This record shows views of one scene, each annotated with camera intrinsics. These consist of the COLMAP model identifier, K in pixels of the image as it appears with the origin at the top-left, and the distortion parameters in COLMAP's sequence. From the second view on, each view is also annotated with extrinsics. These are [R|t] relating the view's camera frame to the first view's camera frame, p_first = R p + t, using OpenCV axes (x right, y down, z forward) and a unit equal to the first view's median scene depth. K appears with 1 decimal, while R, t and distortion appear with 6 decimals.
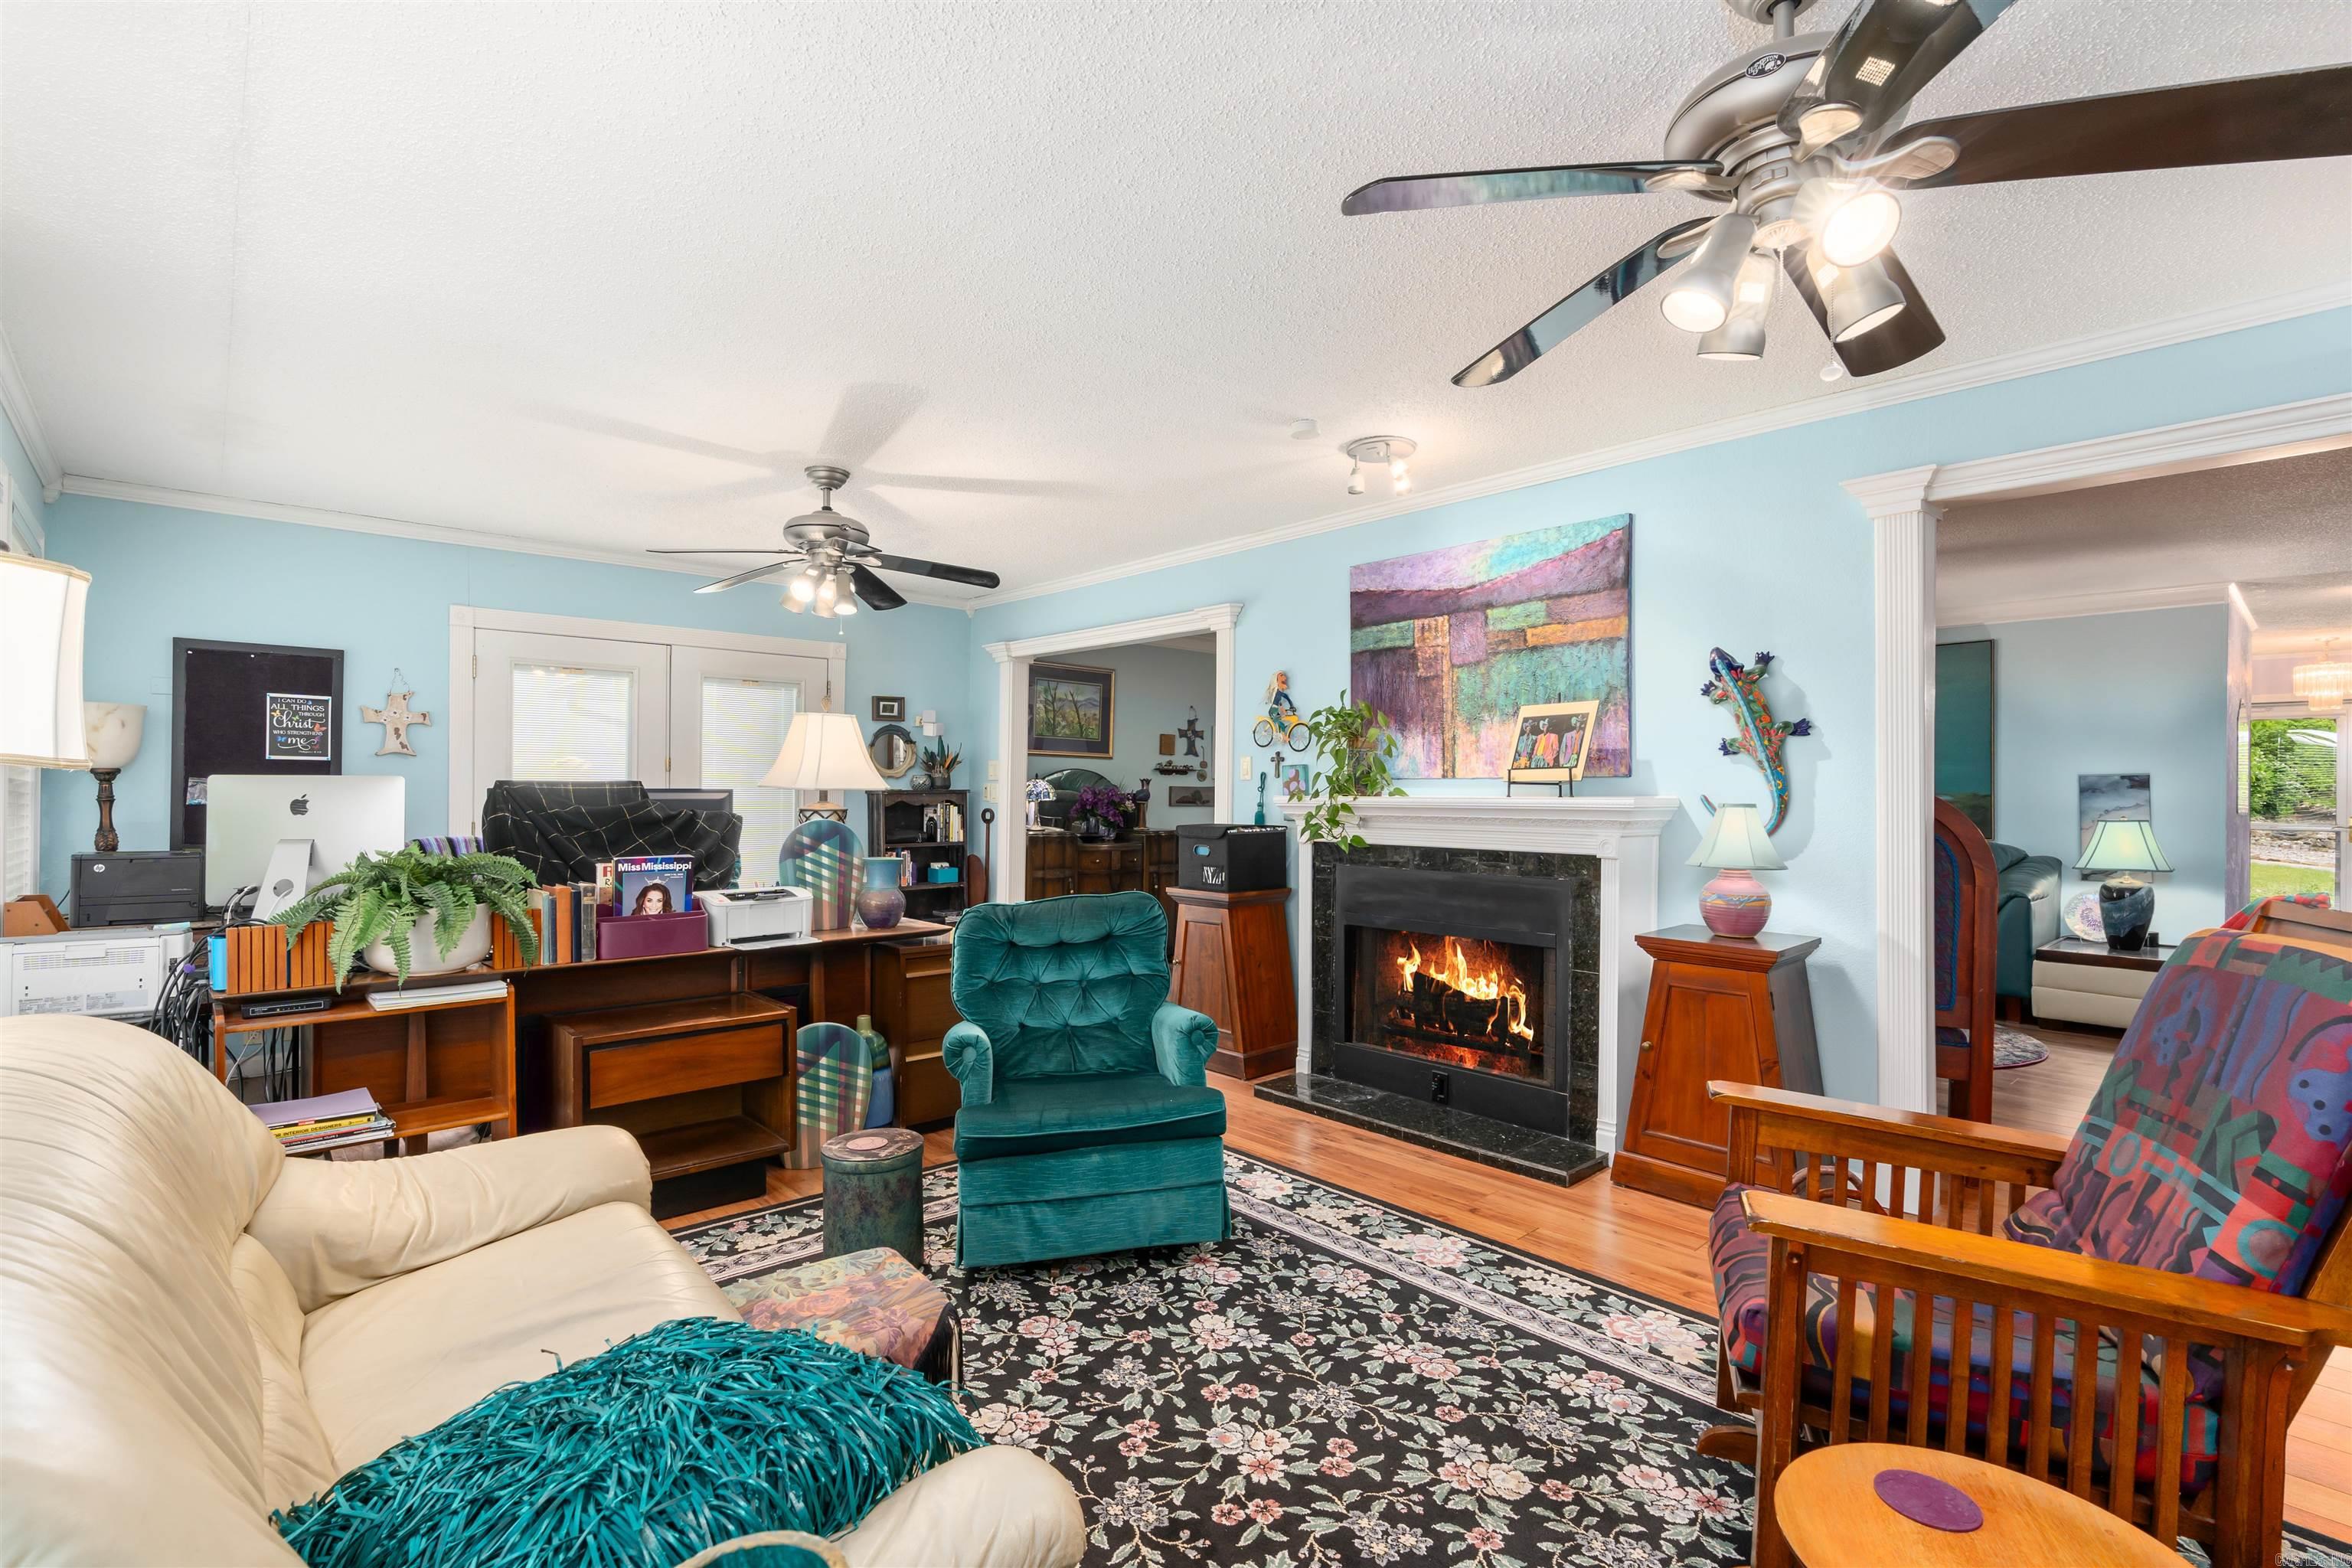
lens RADIAL K [[1084.1, 0, 1181.8], [0, 1084.1, 789.1], [0, 0, 1]] dist [-0.007880, 0.001462]
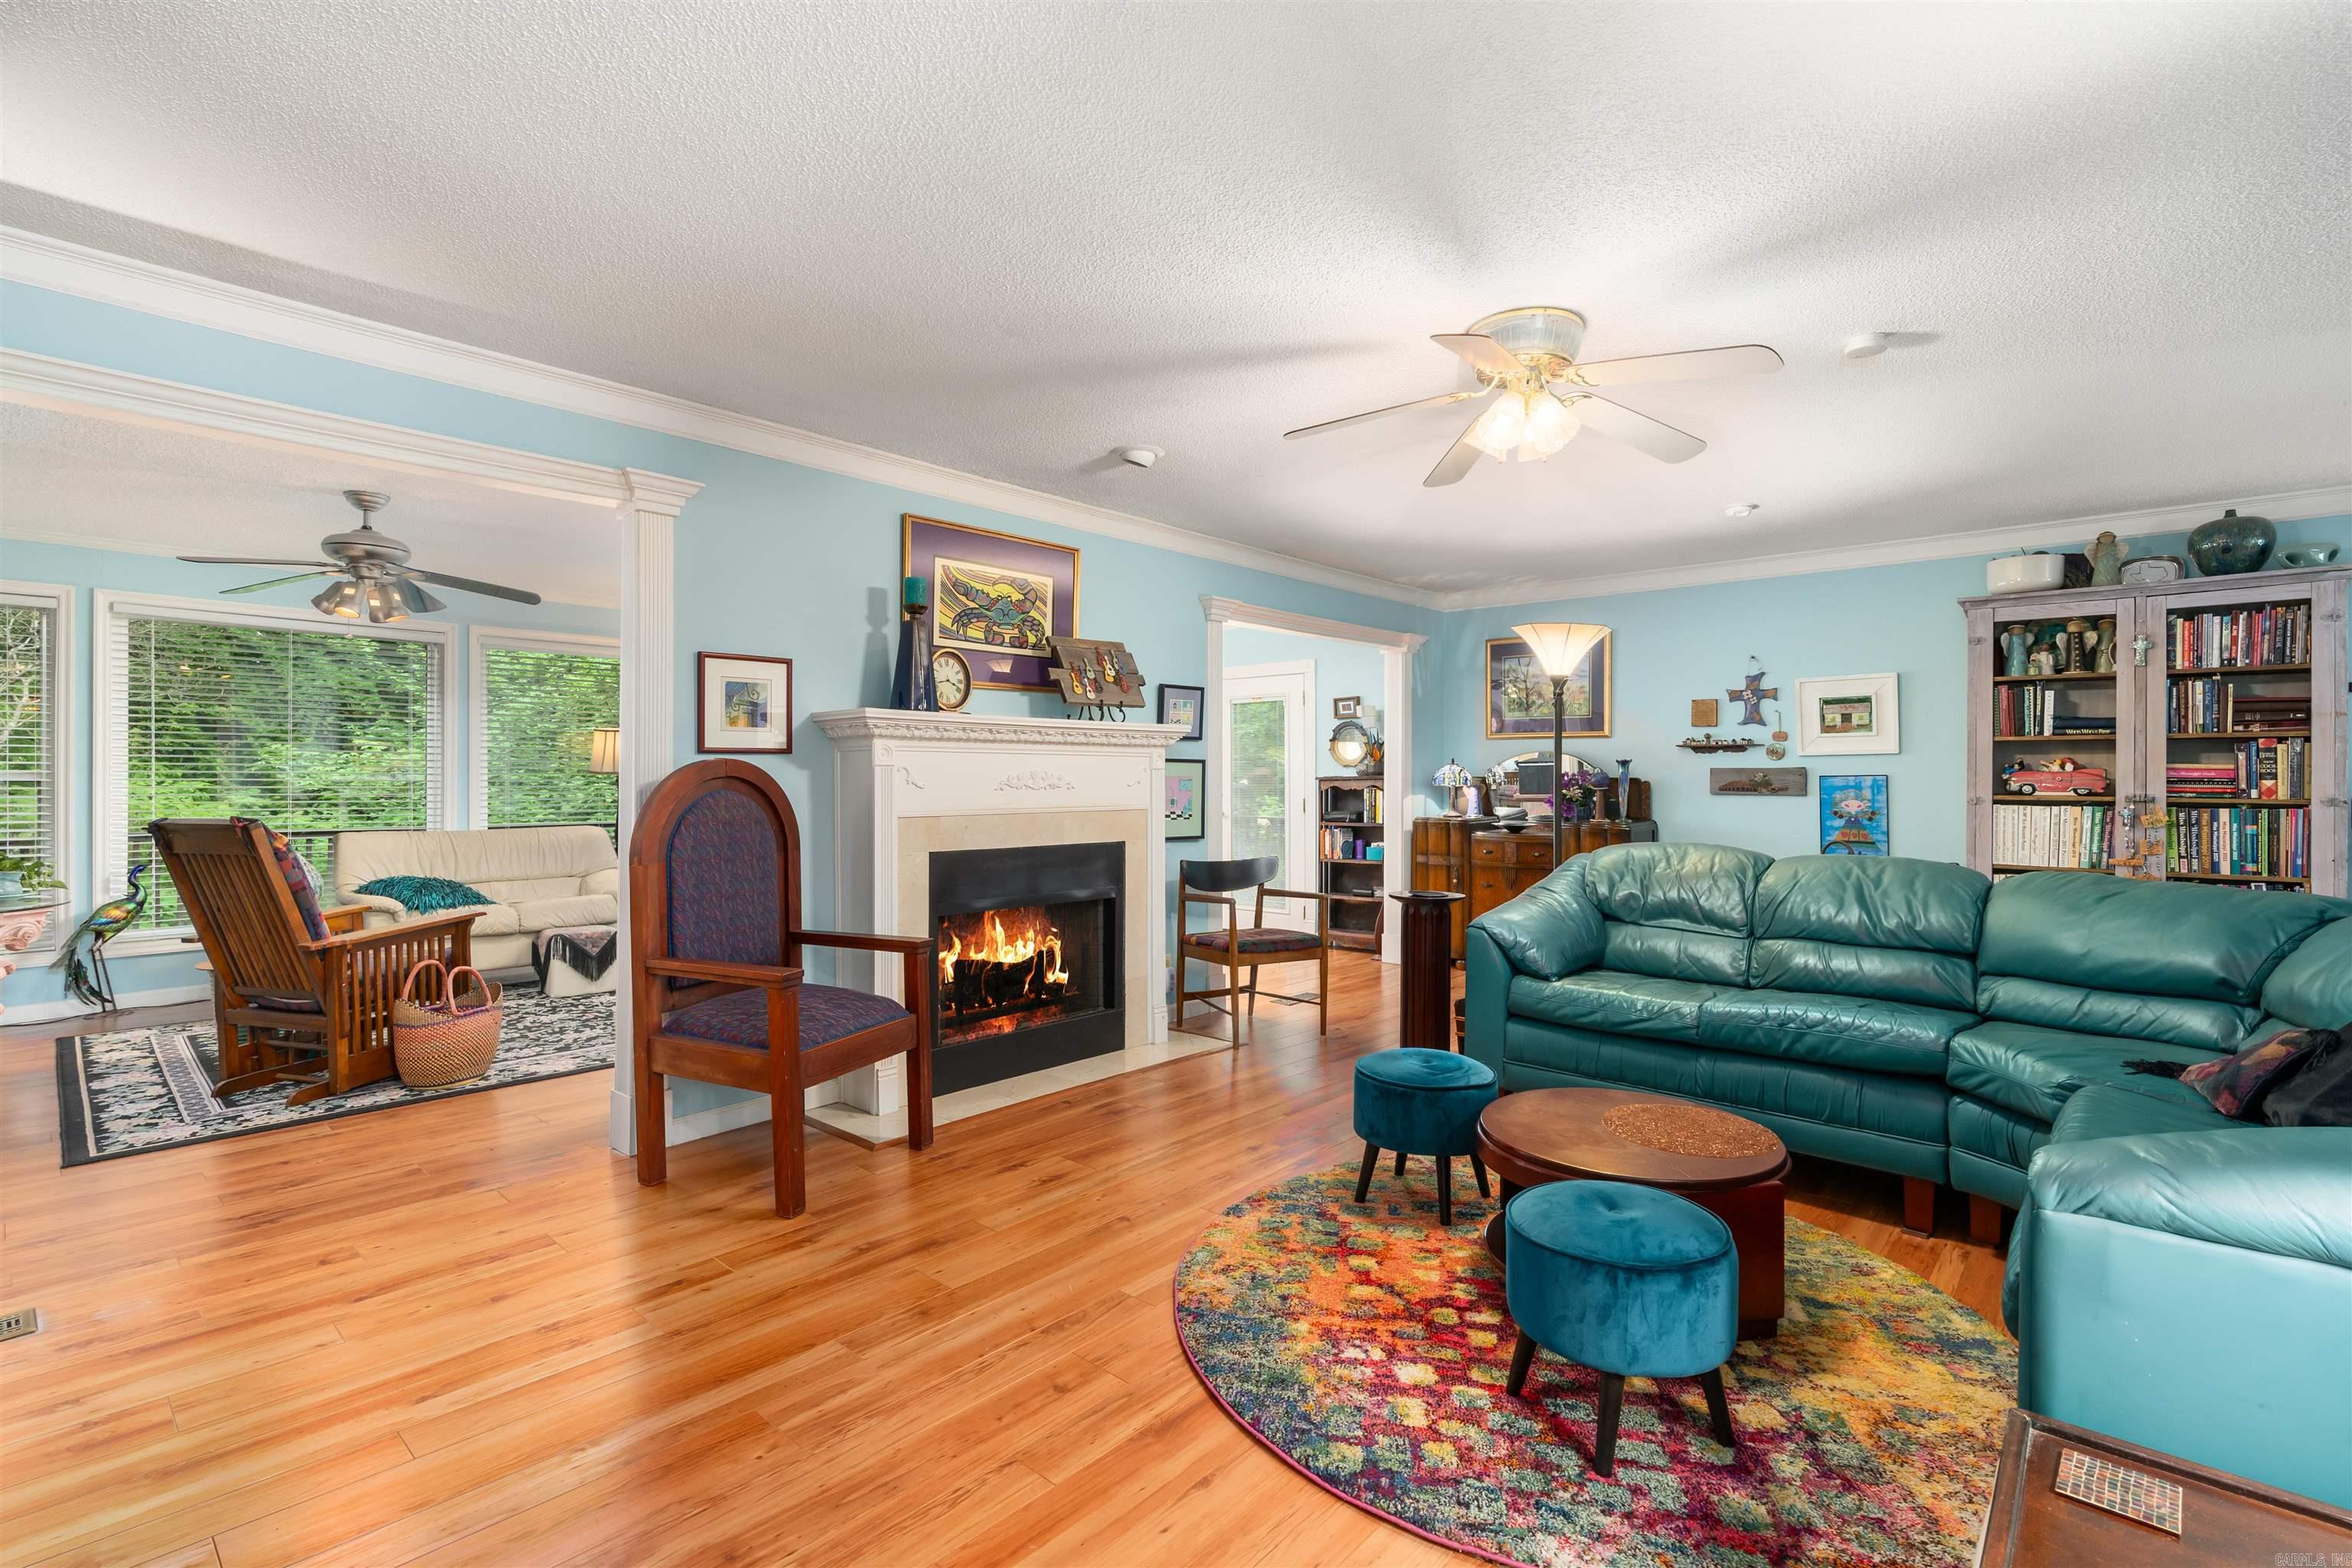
lens RADIAL K [[1084.1, 0, 1195.0], [0, 1084.1, 786.3], [0, 0, 1]] dist [-0.007880, 0.001462]
pose [[0.114977, -0.002824, -0.993364, 0.803400], [0.004546, 0.999987, -0.002316, 0.011791], [0.993358, -0.004250, 0.114988, 0.642283]]
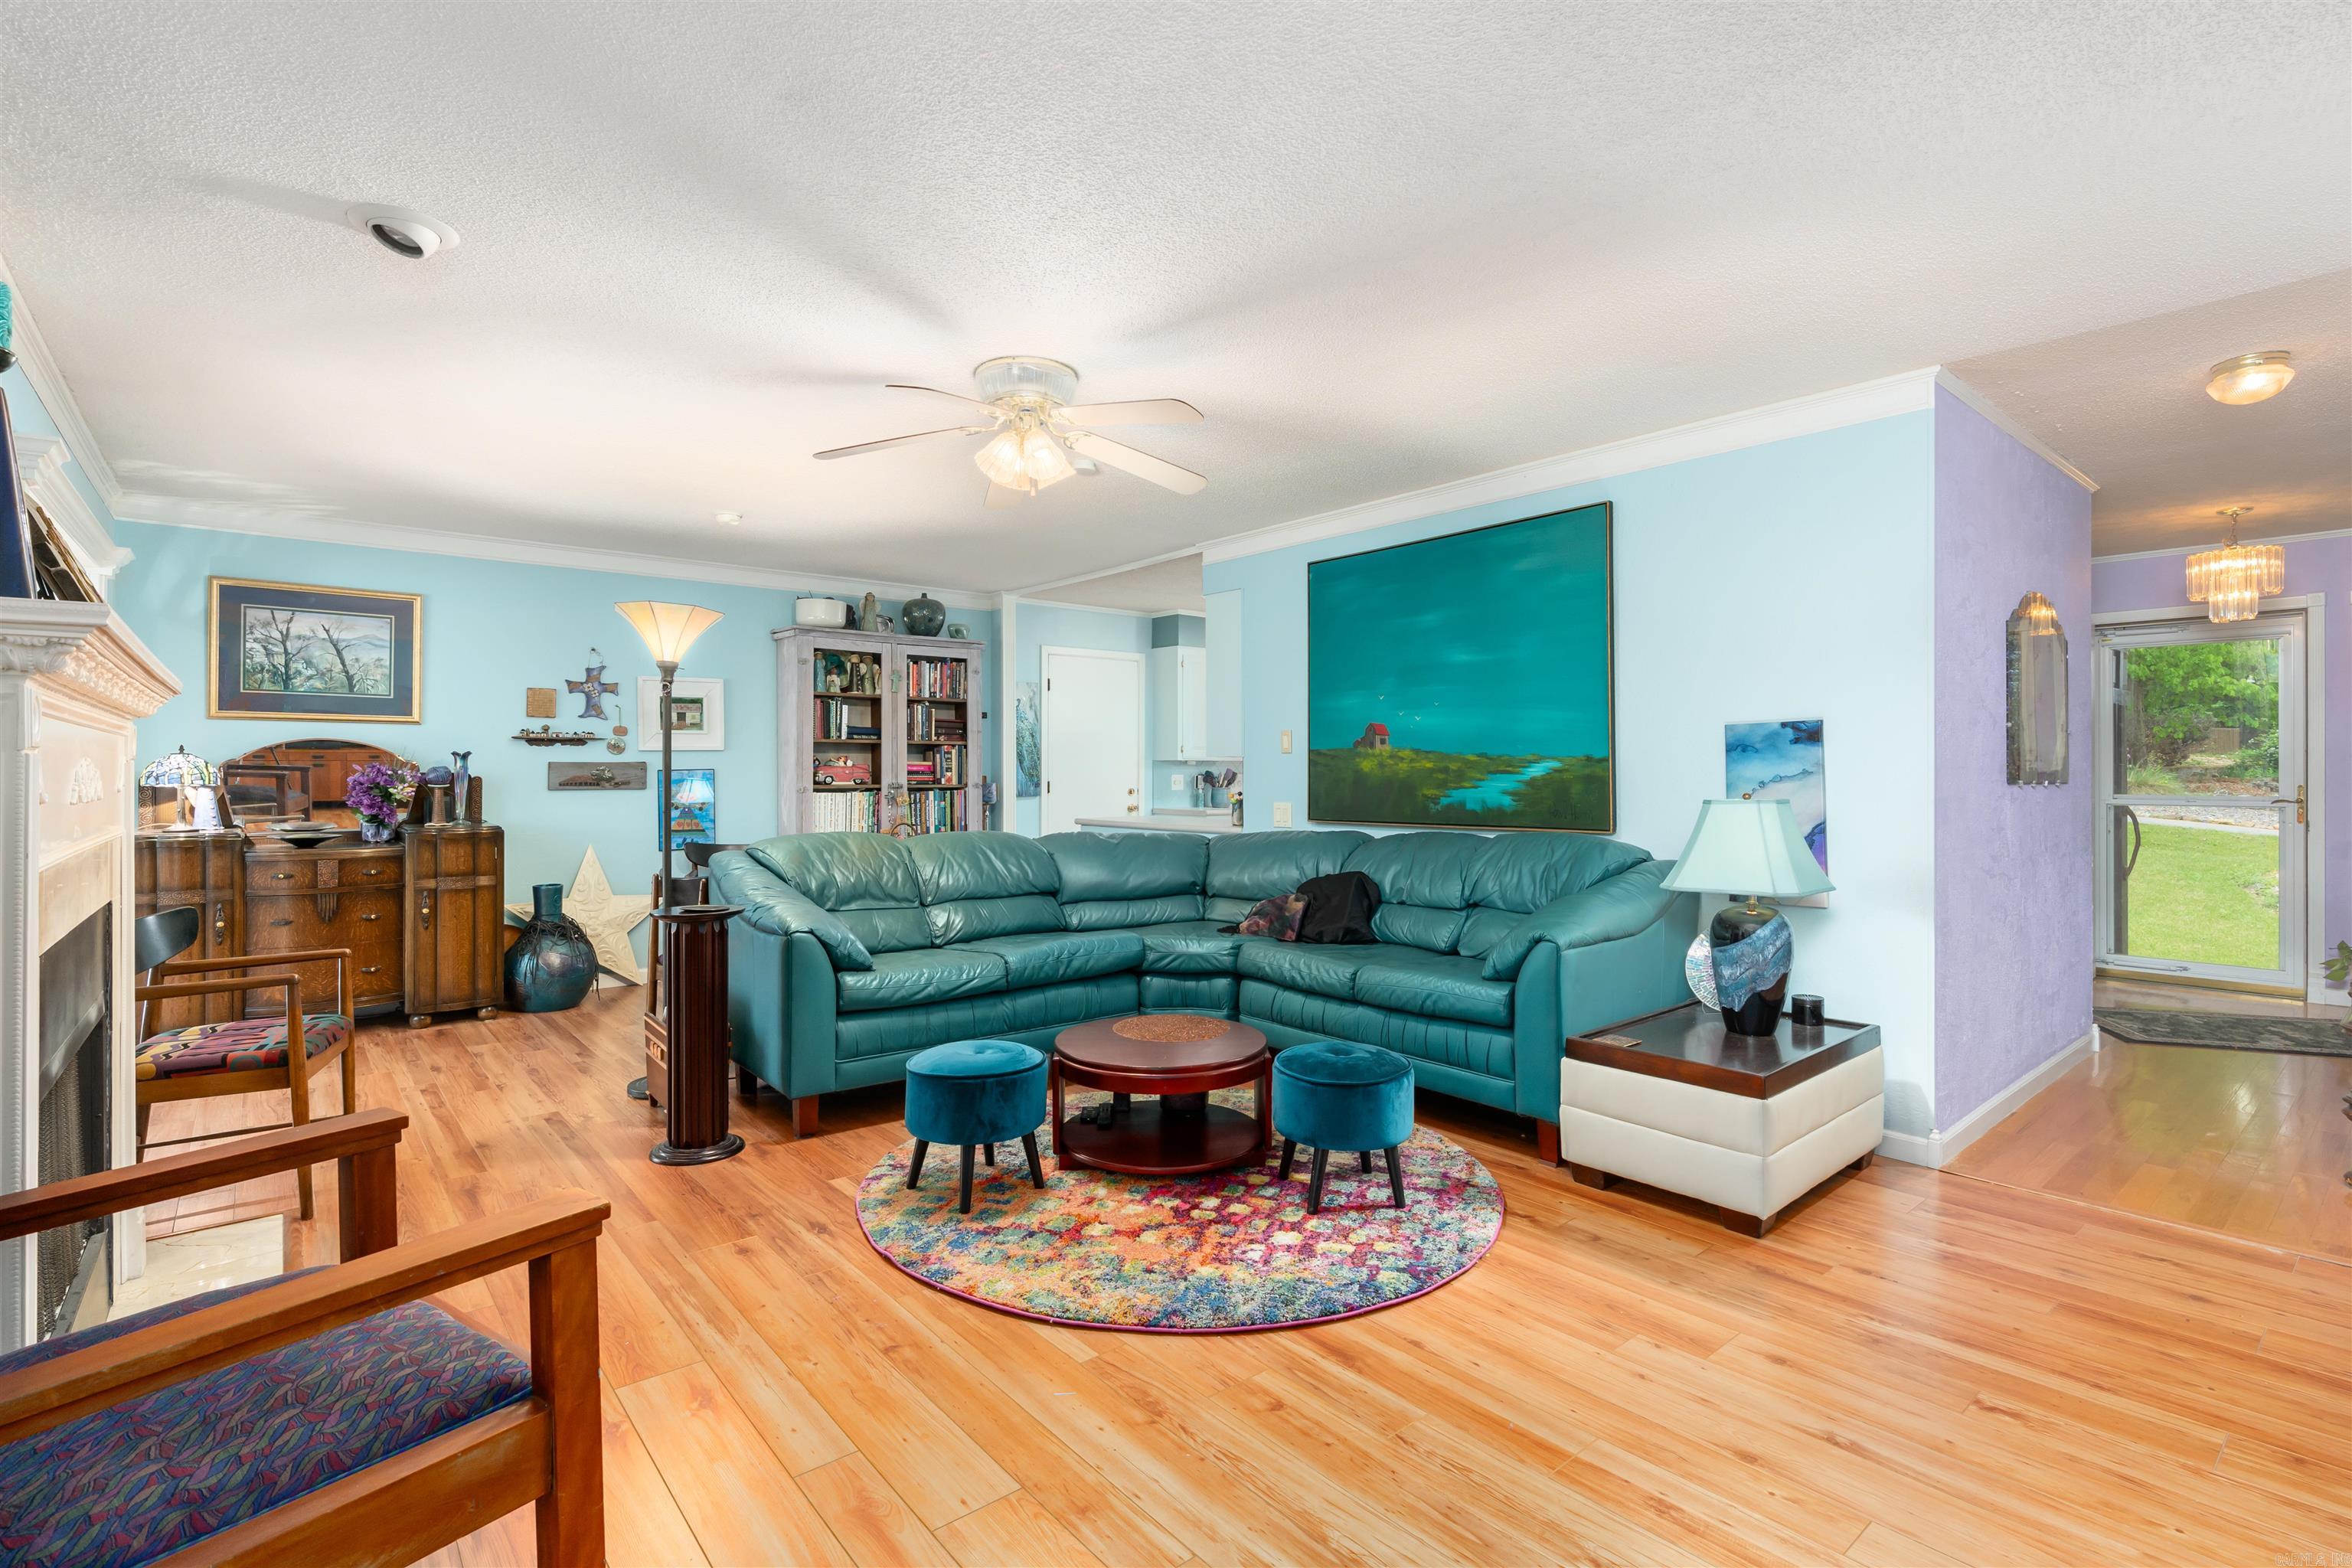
lens RADIAL K [[1084.1, 0, 1182.3], [0, 1084.1, 774.5], [0, 0, 1]] dist [-0.007880, 0.001462]
pose [[0.999208, -0.012803, -0.037673, 0.496416], [0.013185, 0.999864, 0.009908, 0.004815], [0.037541, -0.010397, 0.999241, 0.356145]]
